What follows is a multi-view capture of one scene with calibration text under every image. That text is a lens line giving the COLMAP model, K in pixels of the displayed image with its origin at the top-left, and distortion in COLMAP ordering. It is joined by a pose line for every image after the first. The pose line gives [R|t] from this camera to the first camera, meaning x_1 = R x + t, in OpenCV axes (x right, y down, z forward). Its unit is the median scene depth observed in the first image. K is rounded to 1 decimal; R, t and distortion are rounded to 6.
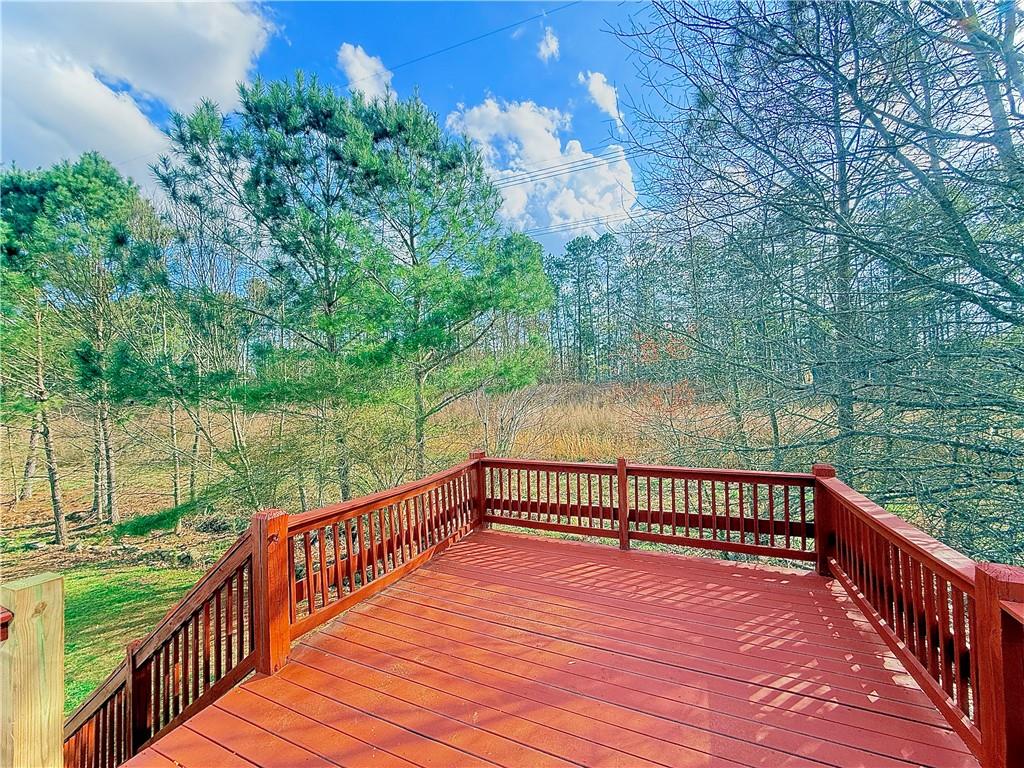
lens RADIAL K [[410.9, 0, 508.2], [0, 410.9, 383.3], [0, 0, 1]] dist [0.000526, 0.000093]
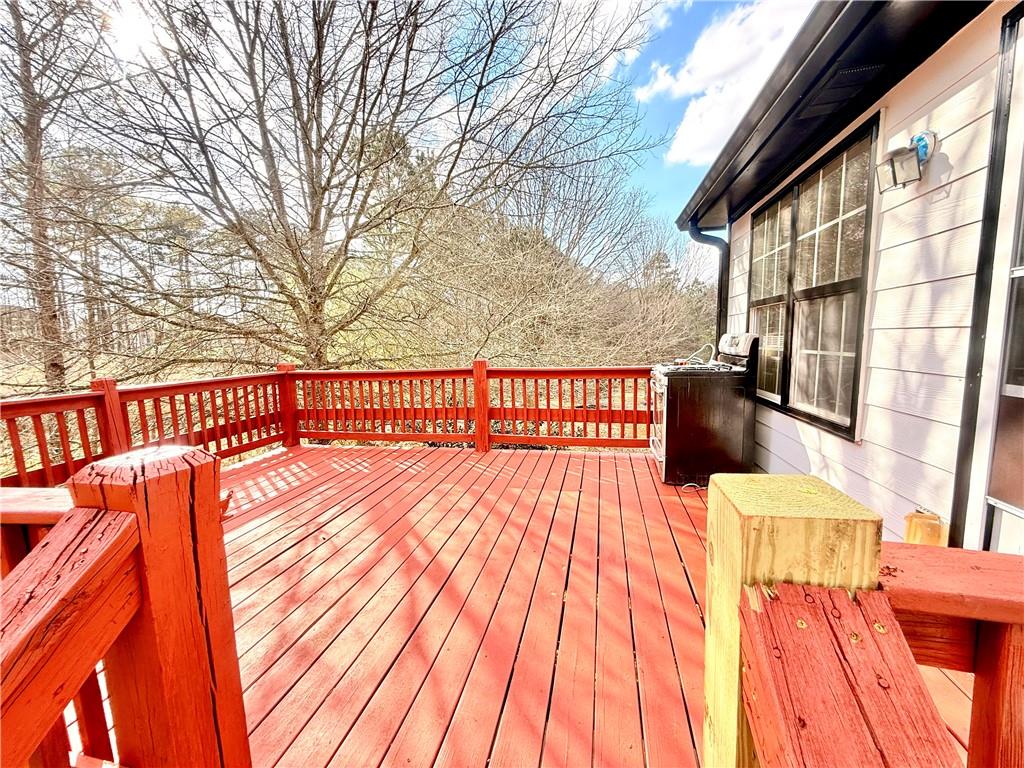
lens RADIAL K [[410.9, 0, 505.5], [0, 410.9, 388.4], [0, 0, 1]] dist [0.000526, 0.000093]
pose [[-0.197089, -0.086777, 0.976538, -0.897899], [0.004313, 0.995989, 0.089376, 0.230128], [-0.980376, 0.021827, -0.195924, 0.797692]]
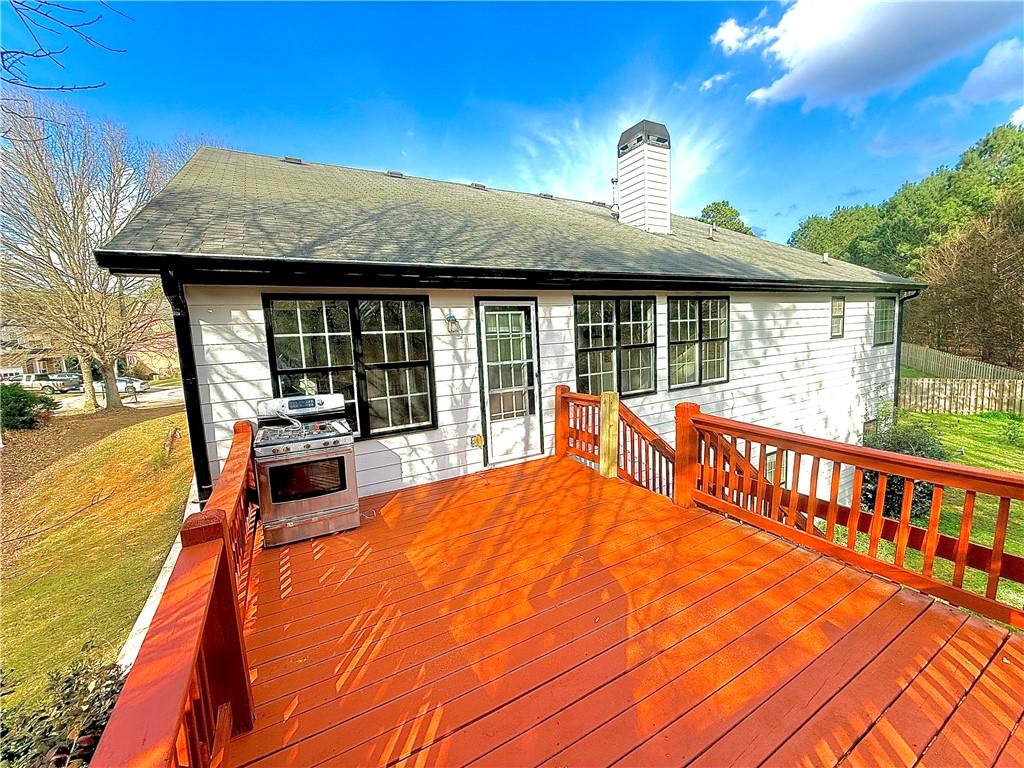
lens RADIAL K [[410.9, 0, 507.5], [0, 410.9, 382.1], [0, 0, 1]] dist [0.000526, 0.000093]
pose [[-0.595874, 0.144958, -0.789887, 0.898232], [0.083785, 0.989428, 0.118372, 0.012930], [0.798695, 0.004354, -0.601720, 1.339531]]
